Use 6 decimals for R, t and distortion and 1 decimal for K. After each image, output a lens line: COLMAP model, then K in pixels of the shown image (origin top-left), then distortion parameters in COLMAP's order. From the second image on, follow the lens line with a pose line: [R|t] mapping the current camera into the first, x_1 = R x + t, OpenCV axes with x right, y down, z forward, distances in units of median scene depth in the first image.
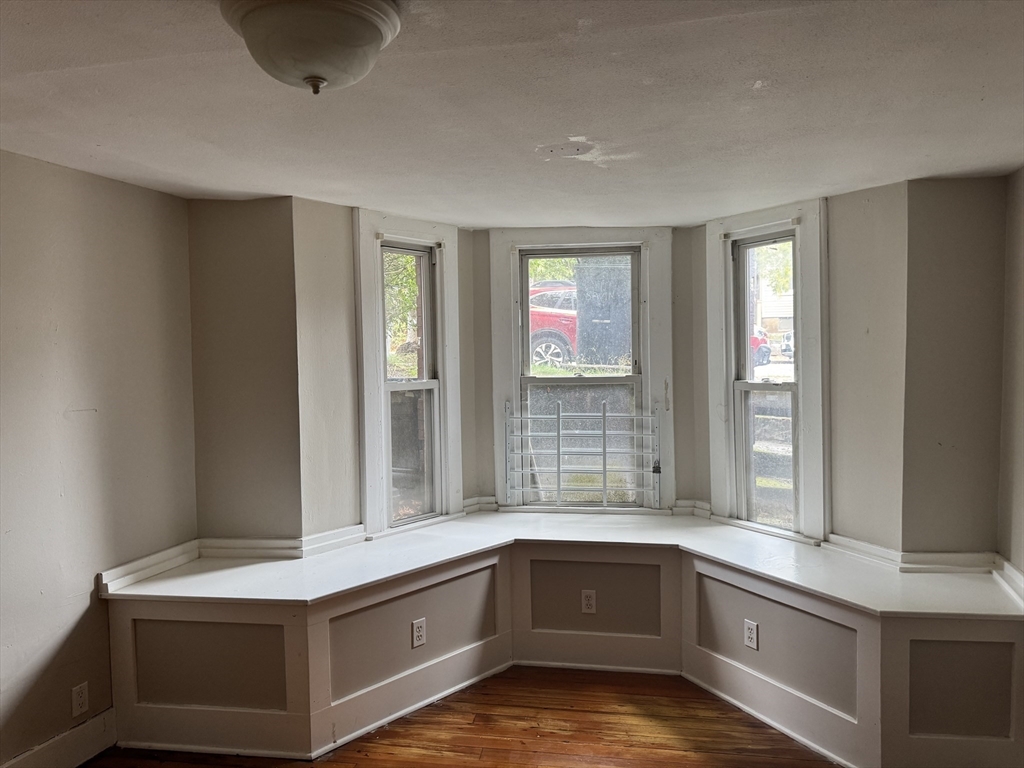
lens RADIAL K [[728.5, 0, 515.2], [0, 728.5, 382.0], [0, 0, 1]] dist [0.046355, -0.058069]
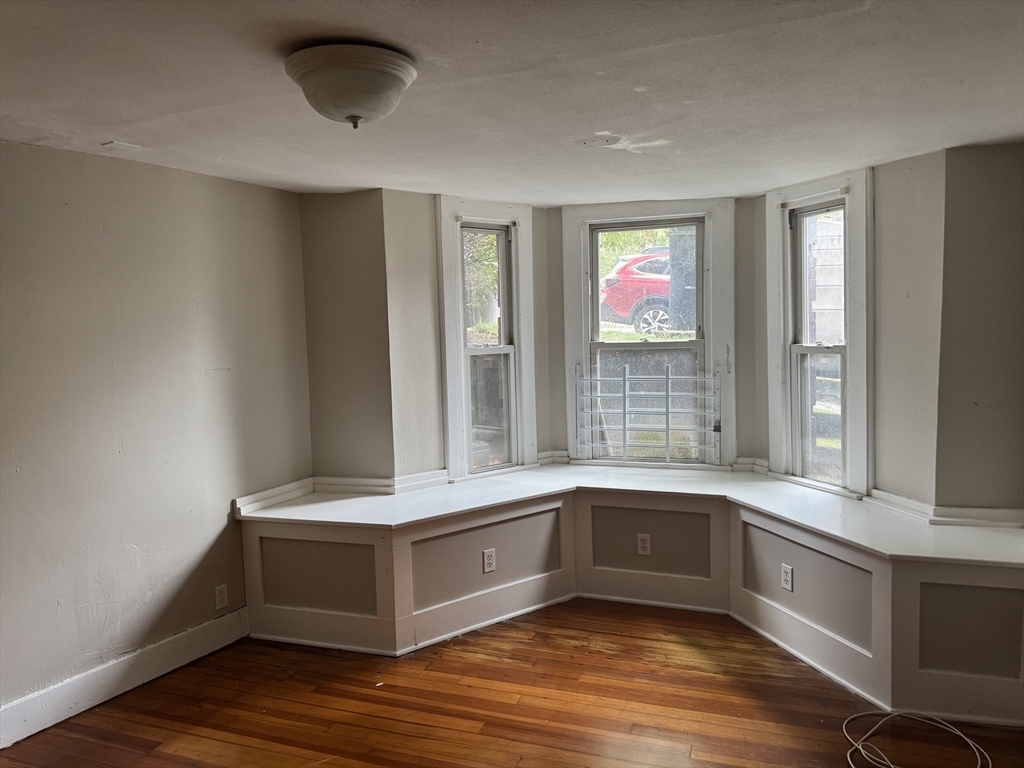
lens RADIAL K [[728.5, 0, 514.5], [0, 728.5, 379.1], [0, 0, 1]] dist [0.046355, -0.058069]
pose [[0.984616, 0.003943, -0.174686, 0.107275], [0.003051, 0.999205, 0.039751, 0.005591], [0.174704, -0.039673, 0.983821, -0.122350]]
